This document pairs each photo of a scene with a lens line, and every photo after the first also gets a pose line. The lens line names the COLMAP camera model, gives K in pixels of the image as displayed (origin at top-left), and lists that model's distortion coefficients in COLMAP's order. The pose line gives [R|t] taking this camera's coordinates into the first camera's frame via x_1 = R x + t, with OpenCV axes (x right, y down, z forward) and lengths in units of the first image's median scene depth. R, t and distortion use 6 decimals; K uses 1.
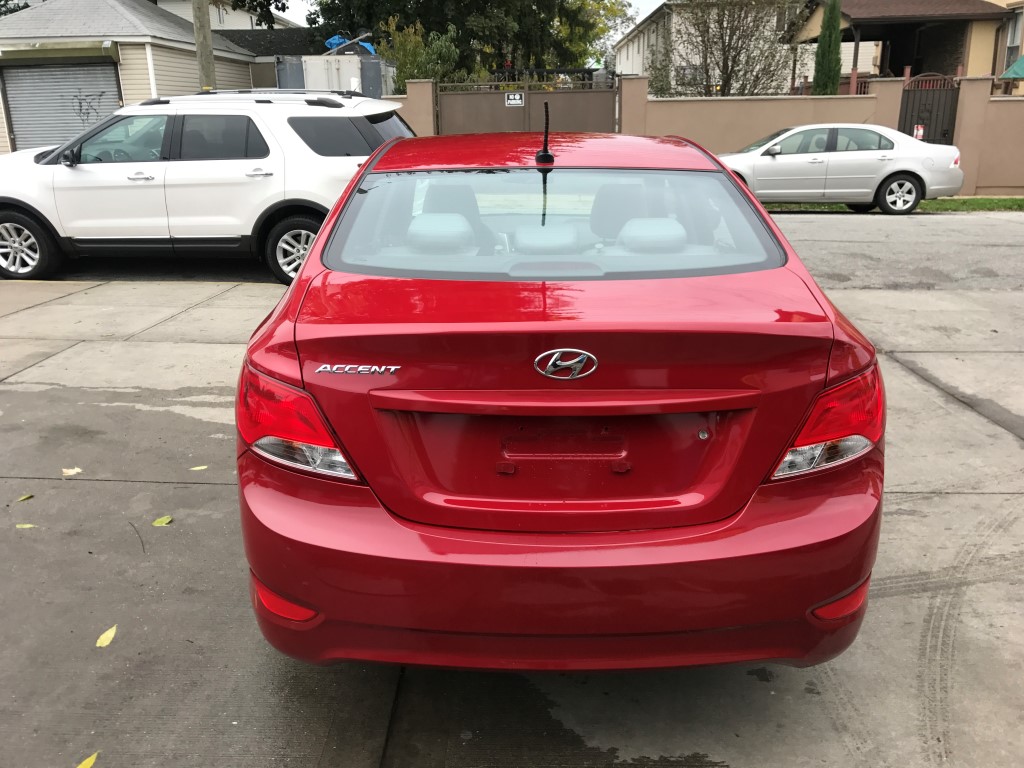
lens RADIAL K [[836.0, 0, 506.9], [0, 836.0, 381.9], [0, 0, 1]] dist [0.028223, -0.030858]
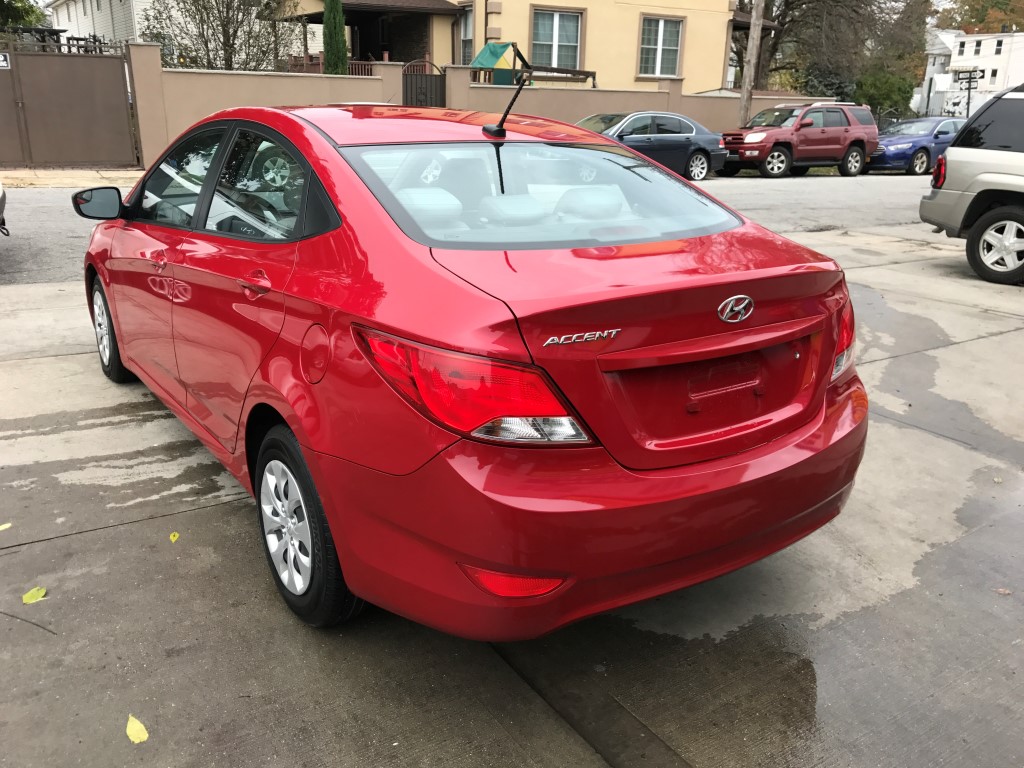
lens RADIAL K [[836.0, 0, 499.8], [0, 836.0, 381.3], [0, 0, 1]] dist [0.028223, -0.030858]
pose [[0.823028, -0.152219, 0.547224, -0.110102], [0.138135, 0.988137, 0.067111, -0.005850], [-0.550948, 0.020357, 0.834291, 0.025310]]
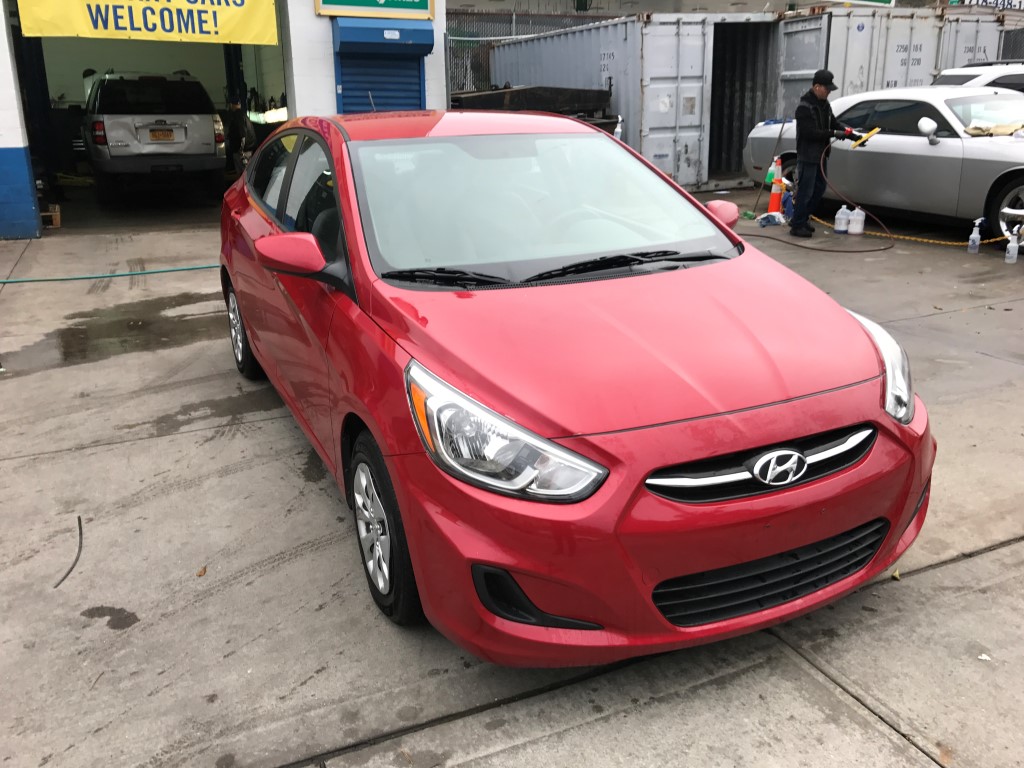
lens RADIAL K [[836.0, 0, 493.2], [0, 836.0, 394.0], [0, 0, 1]] dist [0.028223, -0.030858]
pose [[-0.907828, 0.154477, -0.389852, 0.115010], [-0.104245, 0.817355, 0.566625, -0.158644], [0.406178, 0.555038, -0.725915, 0.518715]]
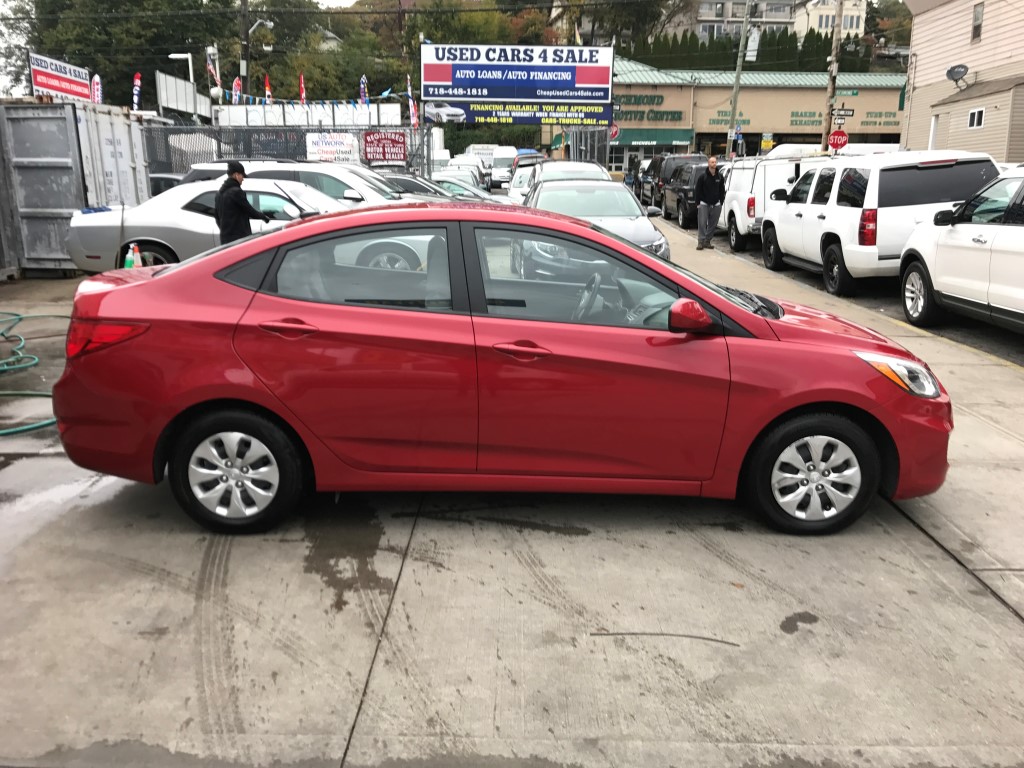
lens RADIAL K [[836.0, 0, 497.1], [0, 836.0, 415.5], [0, 0, 1]] dist [0.028223, -0.030858]
pose [[0.009500, 0.274161, -0.961637, 0.332527], [-0.293605, 0.920057, 0.259407, -0.085536], [0.955880, 0.279877, 0.089235, 0.255541]]
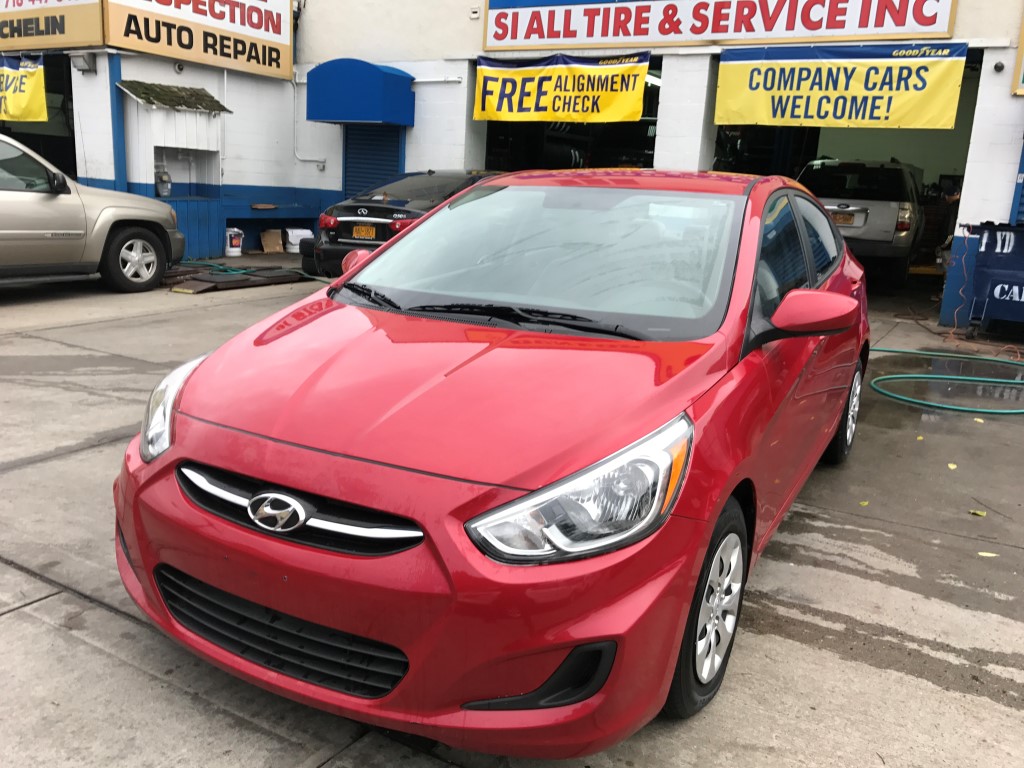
lens RADIAL K [[836.0, 0, 497.7], [0, 836.0, 392.8], [0, 0, 1]] dist [0.028223, -0.030858]
pose [[-0.865638, -0.149826, 0.477726, -0.089302], [0.109293, 0.874615, 0.472338, -0.145152], [-0.488595, 0.461086, -0.740726, 0.512195]]
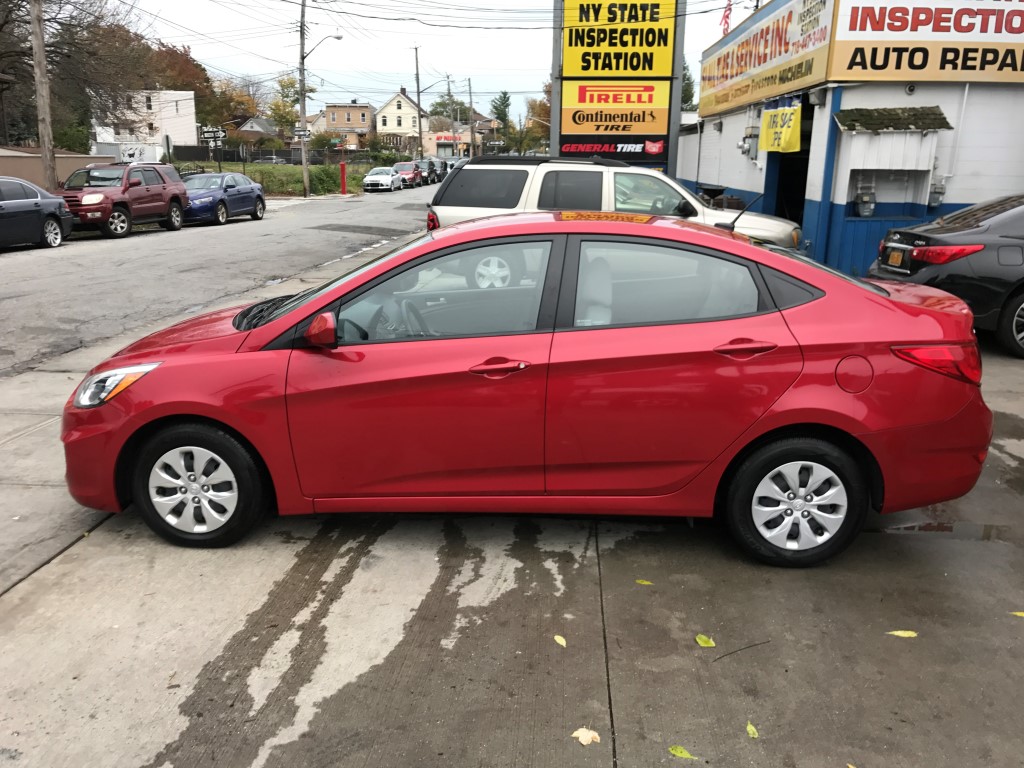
lens RADIAL K [[836.0, 0, 497.2], [0, 836.0, 397.9], [0, 0, 1]] dist [0.028223, -0.030858]
pose [[0.053438, -0.257208, 0.964877, -0.304261], [0.284591, 0.930108, 0.232178, -0.088953], [-0.957159, 0.262188, 0.122902, 0.252411]]
